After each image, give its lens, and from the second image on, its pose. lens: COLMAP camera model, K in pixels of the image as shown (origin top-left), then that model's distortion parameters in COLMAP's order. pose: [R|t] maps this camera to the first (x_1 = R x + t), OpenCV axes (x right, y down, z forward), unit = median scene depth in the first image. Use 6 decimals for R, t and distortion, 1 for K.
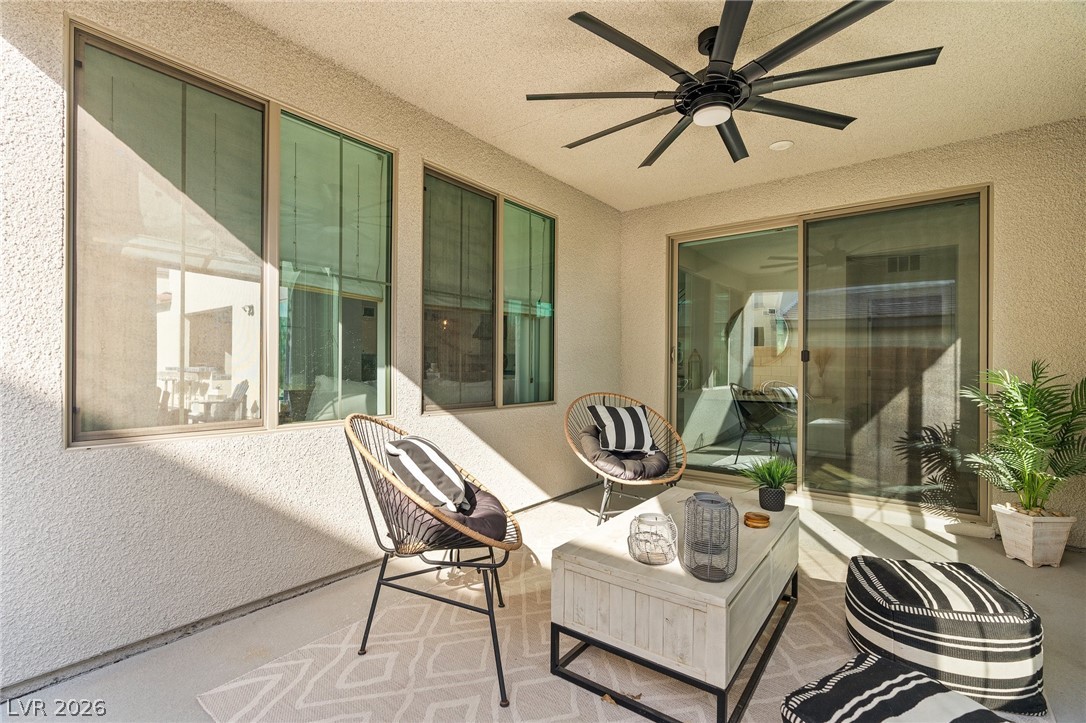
lens RADIAL K [[495.4, 0, 540.8], [0, 495.4, 364.1], [0, 0, 1]] dist [-0.008701, 0.003128]
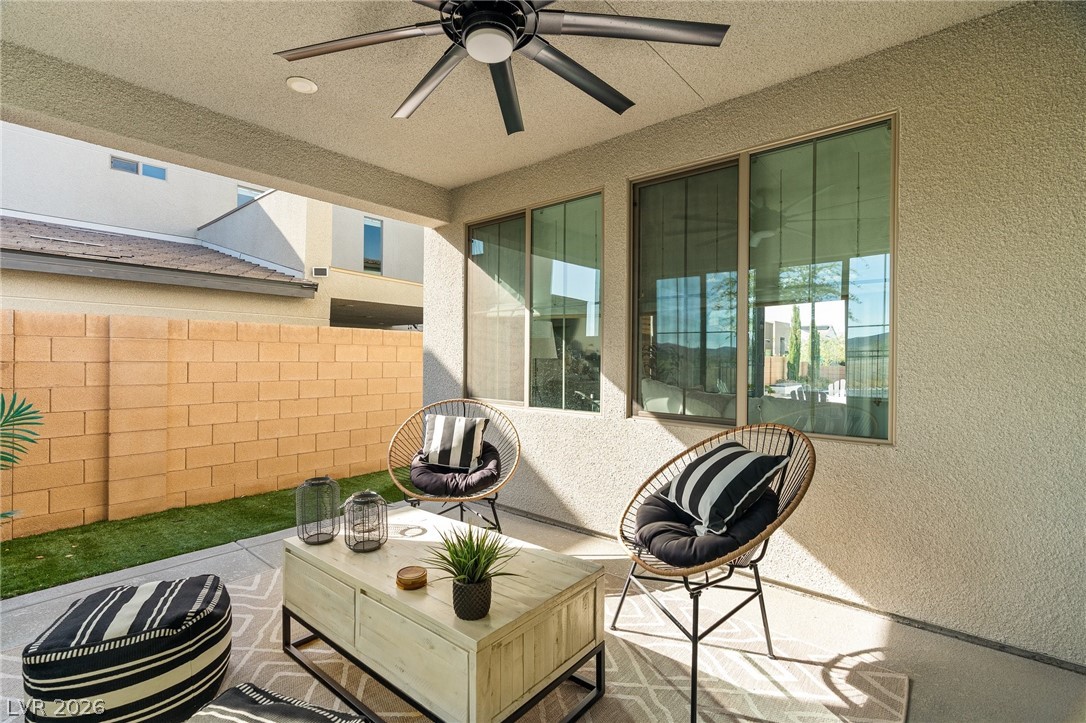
lens RADIAL K [[495.4, 0, 533.4], [0, 495.4, 361.7], [0, 0, 1]] dist [-0.008701, 0.003128]
pose [[-0.046325, 0.000474, -0.998926, 1.044832], [-0.003697, 0.999993, 0.000646, -0.025343], [0.998920, 0.003723, -0.046323, 1.057424]]
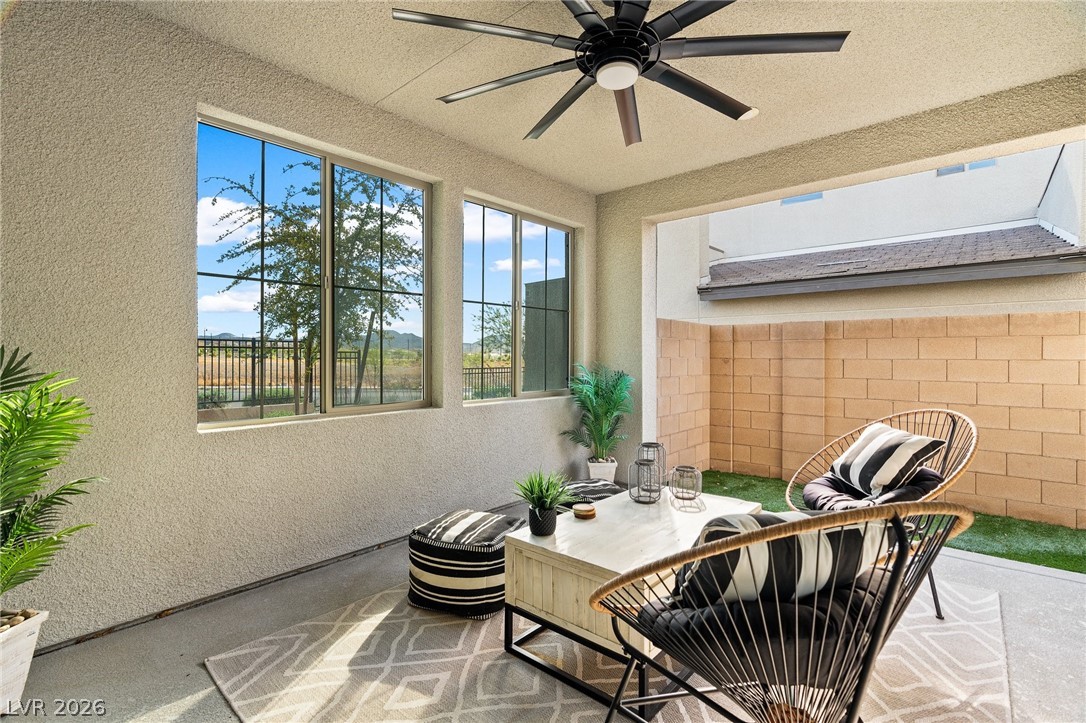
lens RADIAL K [[495.4, 0, 534.8], [0, 495.4, 358.9], [0, 0, 1]] dist [-0.008701, 0.003128]
pose [[-0.997675, -0.009584, 0.067476, 0.410086], [-0.009512, 0.999954, 0.001389, -0.009808], [-0.067486, 0.000744, -0.997720, 1.781495]]
